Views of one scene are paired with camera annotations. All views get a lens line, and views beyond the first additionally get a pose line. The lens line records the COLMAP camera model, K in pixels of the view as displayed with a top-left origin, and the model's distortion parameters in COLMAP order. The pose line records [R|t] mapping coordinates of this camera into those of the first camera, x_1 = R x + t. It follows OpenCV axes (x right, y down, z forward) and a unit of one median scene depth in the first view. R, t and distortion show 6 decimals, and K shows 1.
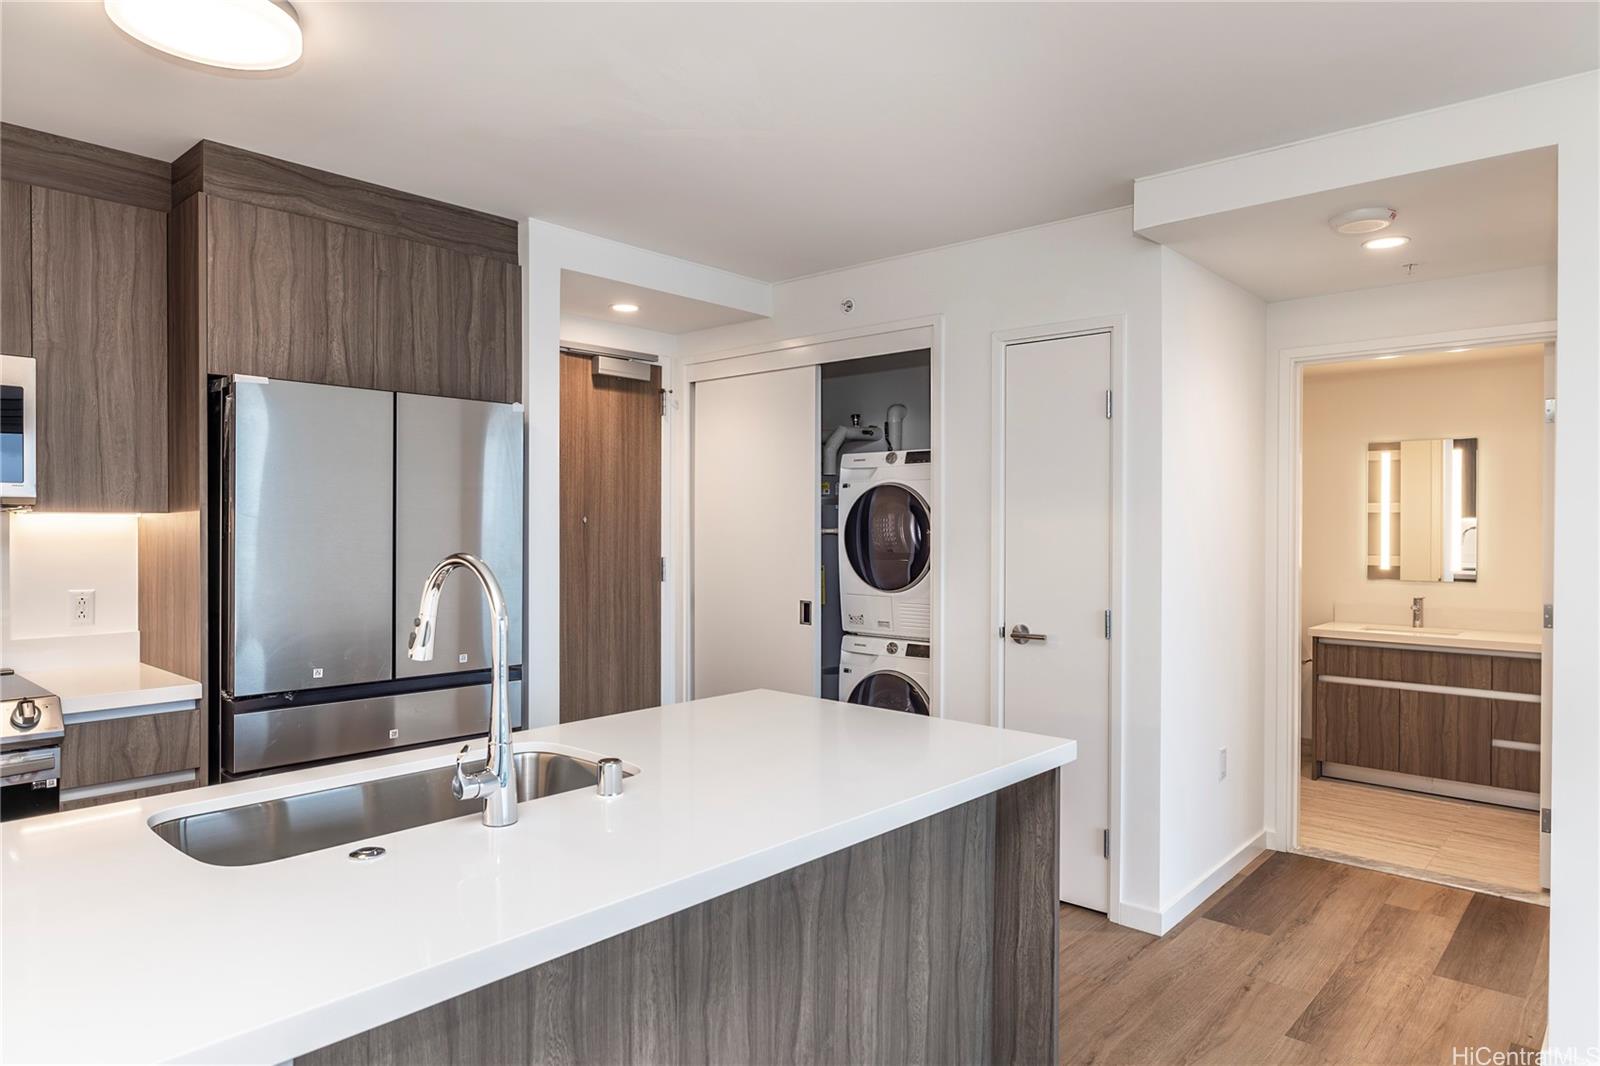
lens RADIAL K [[975.4, 0, 807.6], [0, 975.4, 525.6], [0, 0, 1]] dist [-0.006398, -0.002846]
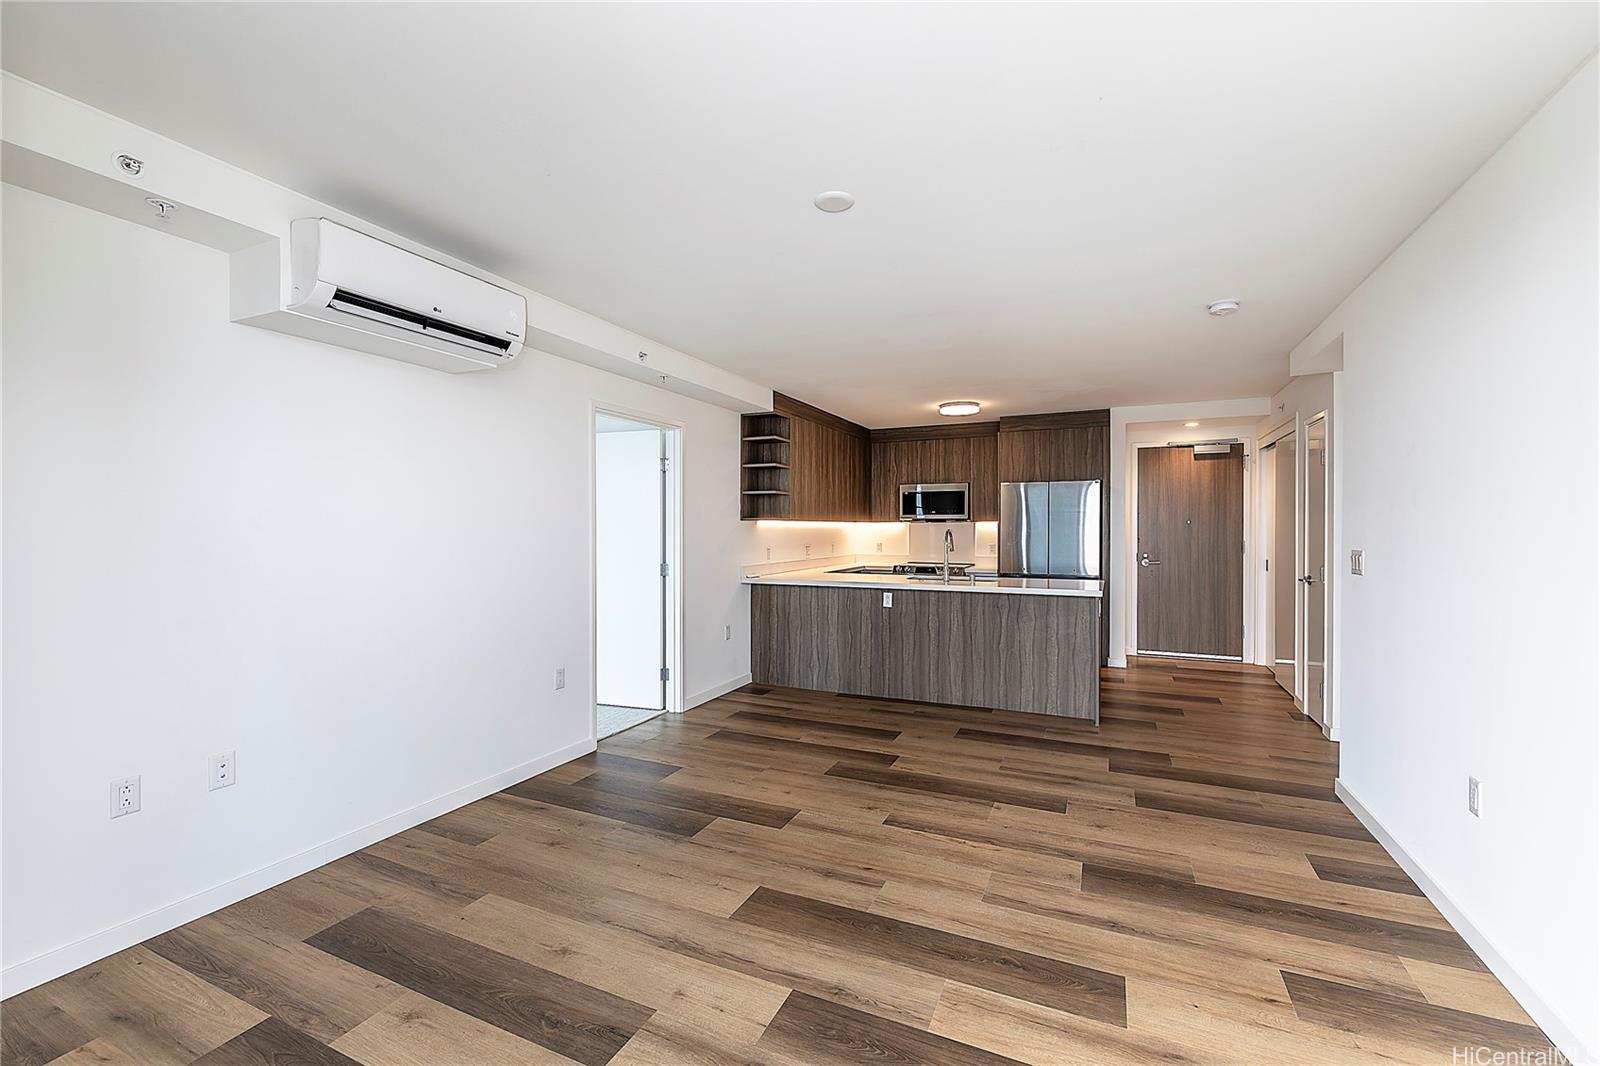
lens RADIAL K [[697.8, 0, 793.5], [0, 697.8, 532.5], [0, 0, 1]] dist [0.000534, -0.000095]
pose [[0.273894, 0.002194, -0.961758, 1.338897], [0.001961, 0.999994, 0.002840, 0.014453], [0.961758, -0.002663, 0.273888, -0.353133]]
